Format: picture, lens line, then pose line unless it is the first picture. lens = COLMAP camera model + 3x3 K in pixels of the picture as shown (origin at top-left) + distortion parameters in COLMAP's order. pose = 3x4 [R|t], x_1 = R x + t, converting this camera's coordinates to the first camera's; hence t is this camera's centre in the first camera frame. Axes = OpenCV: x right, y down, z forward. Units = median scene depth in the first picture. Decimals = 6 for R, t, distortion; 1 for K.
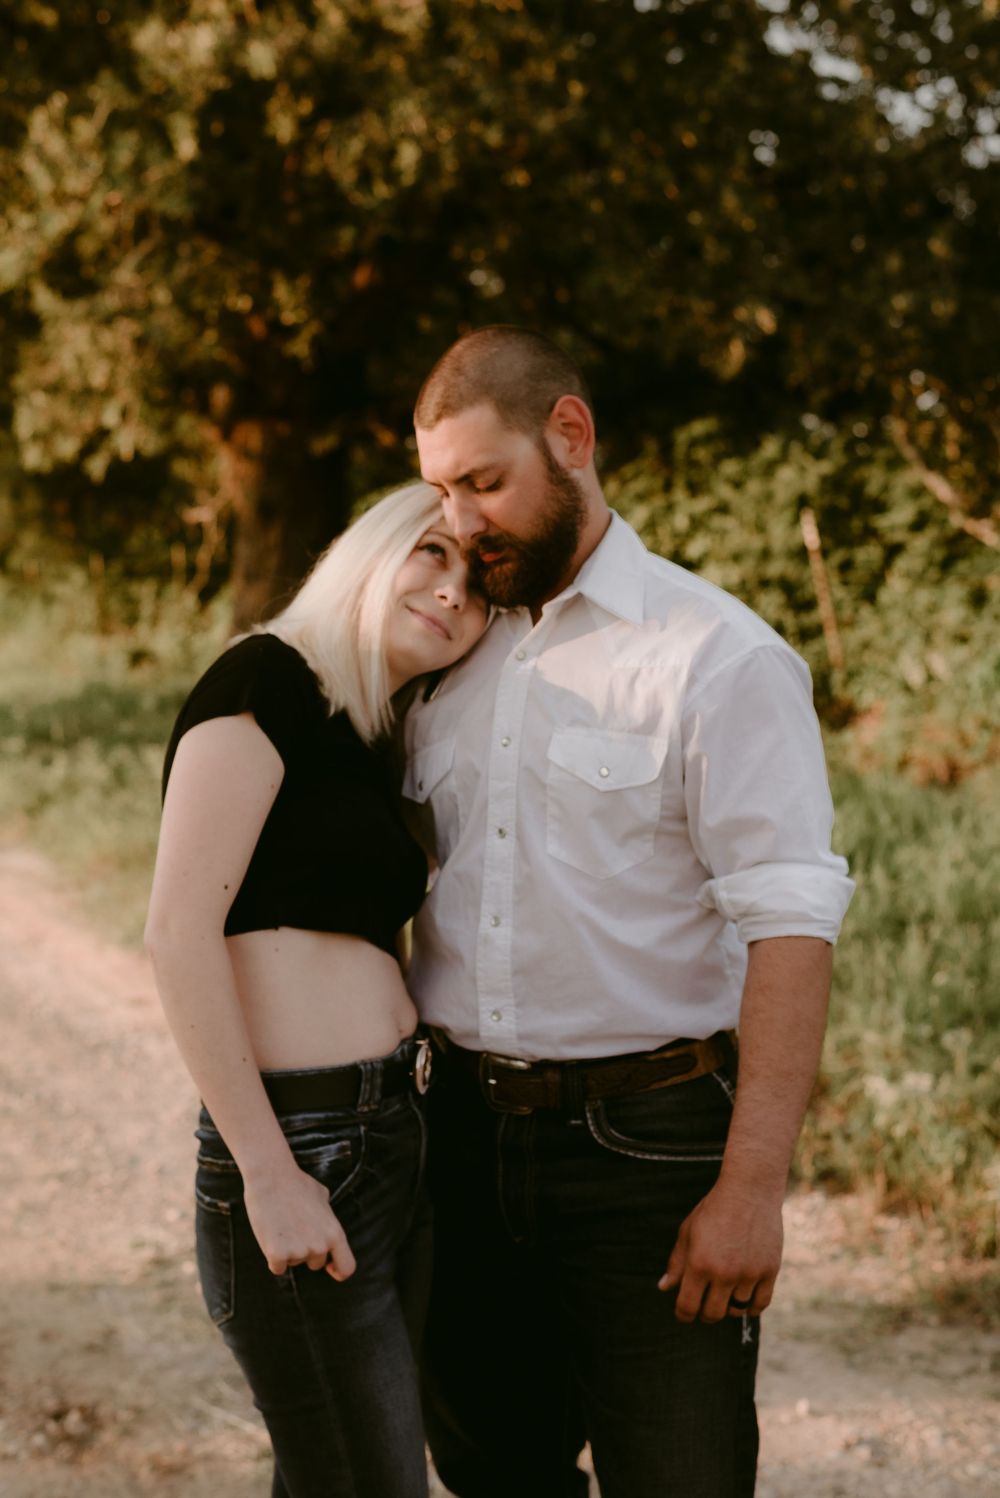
lens RADIAL K [[2225.5, 0, 491.0], [0, 2225.5, 741.3], [0, 0, 1]] dist [0.022926, 0.036463]
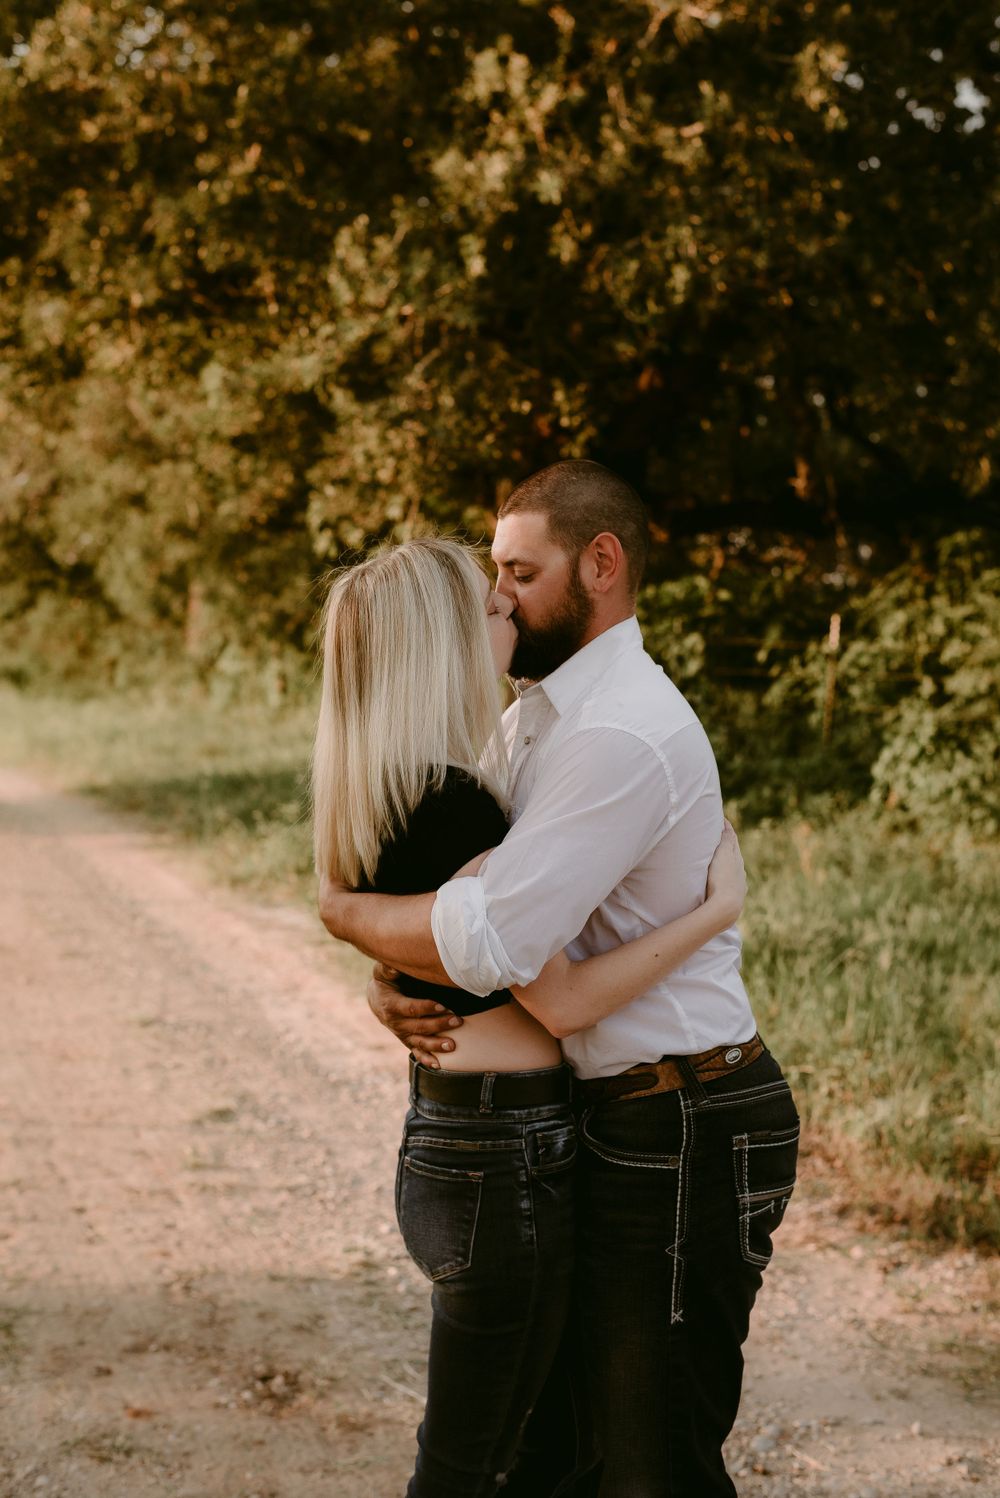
lens RADIAL K [[2200.7, 0, 502.6], [0, 2200.7, 730.1], [0, 0, 1]] dist [0.031209, -0.036047]
pose [[0.991254, 0.047763, -0.123024, 0.019226], [-0.053058, 0.997785, -0.040128, 0.001486], [0.120835, 0.046304, 0.991592, -0.050401]]
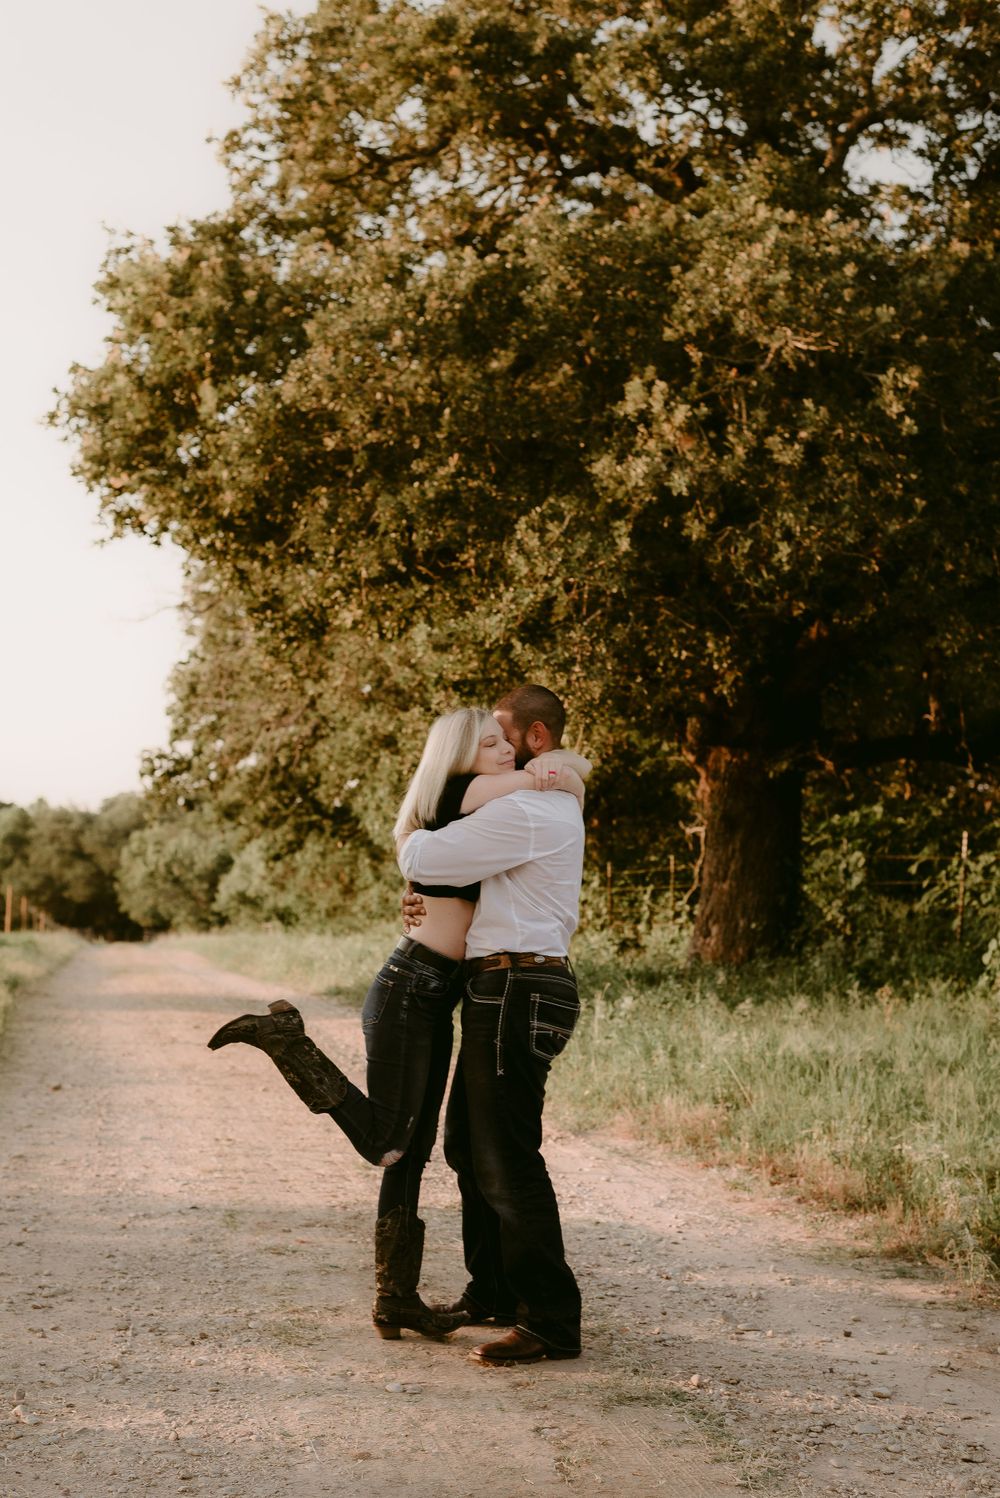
lens RADIAL K [[2191.1, 0, 507.2], [0, 2191.1, 790.4], [0, 0, 1]] dist [0.023342, 0.039747]
pose [[0.969741, 0.035695, -0.241511, 0.125186], [-0.065840, 0.990837, -0.117926, 0.048589], [0.235089, 0.130259, 0.963206, -0.299558]]
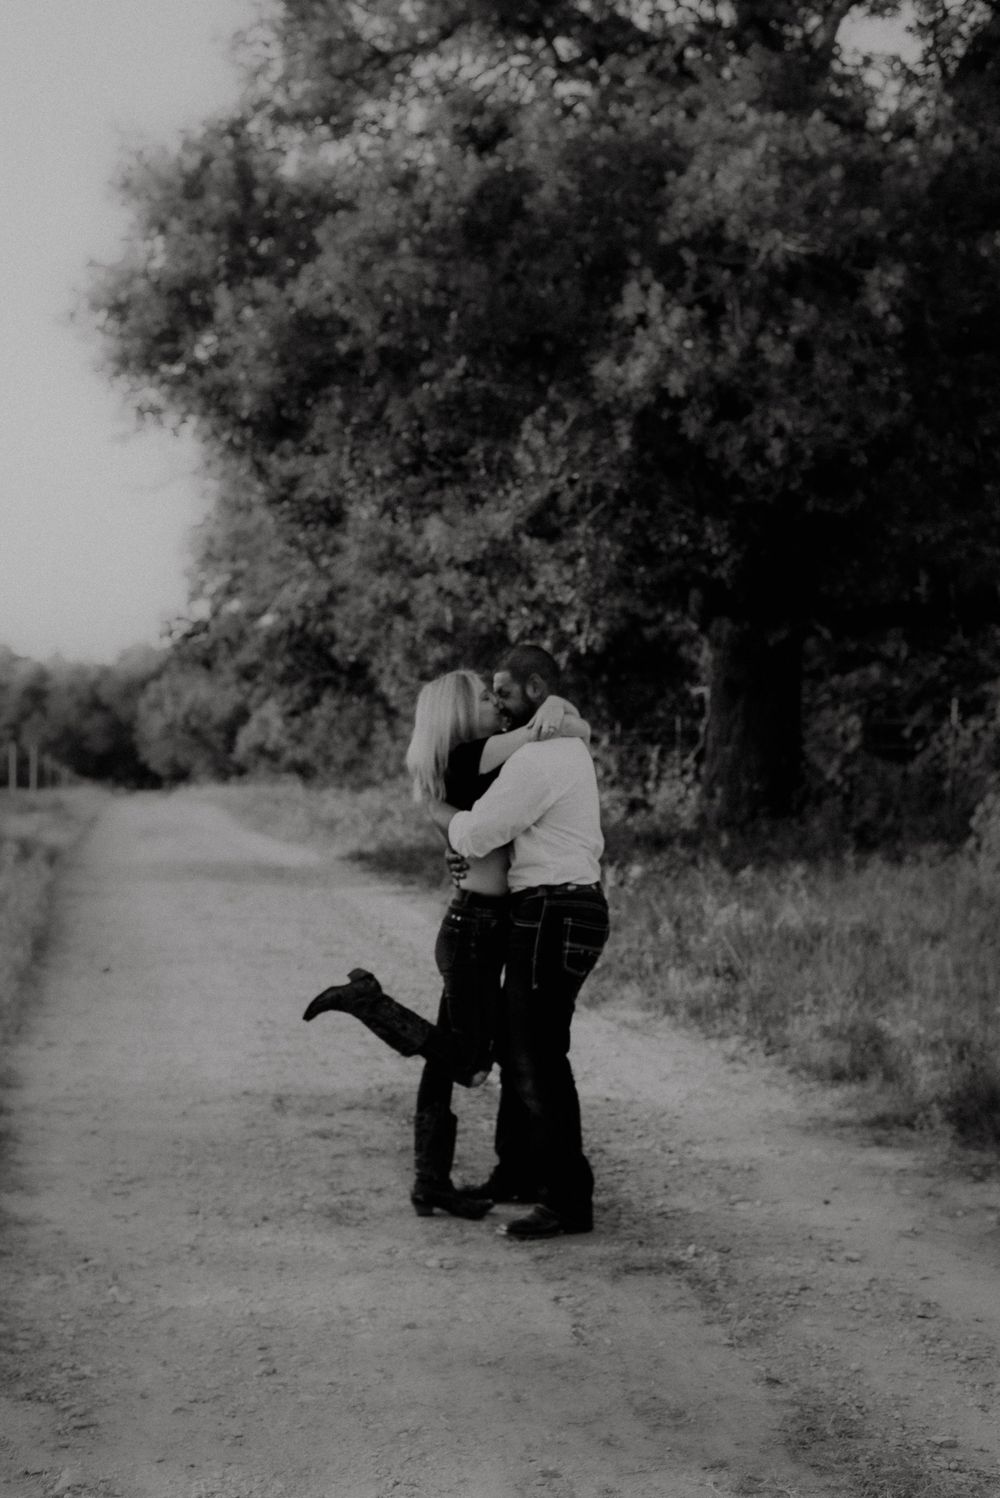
lens RADIAL K [[2152.0, 0, 524.3], [0, 2152.0, 778.2], [0, 0, 1]] dist [0.019933, 0.084401]
pose [[0.970990, 0.031696, -0.237012, 0.138264], [-0.045452, 0.997570, -0.052801, 0.028405], [0.234762, 0.062042, 0.970071, -0.358624]]
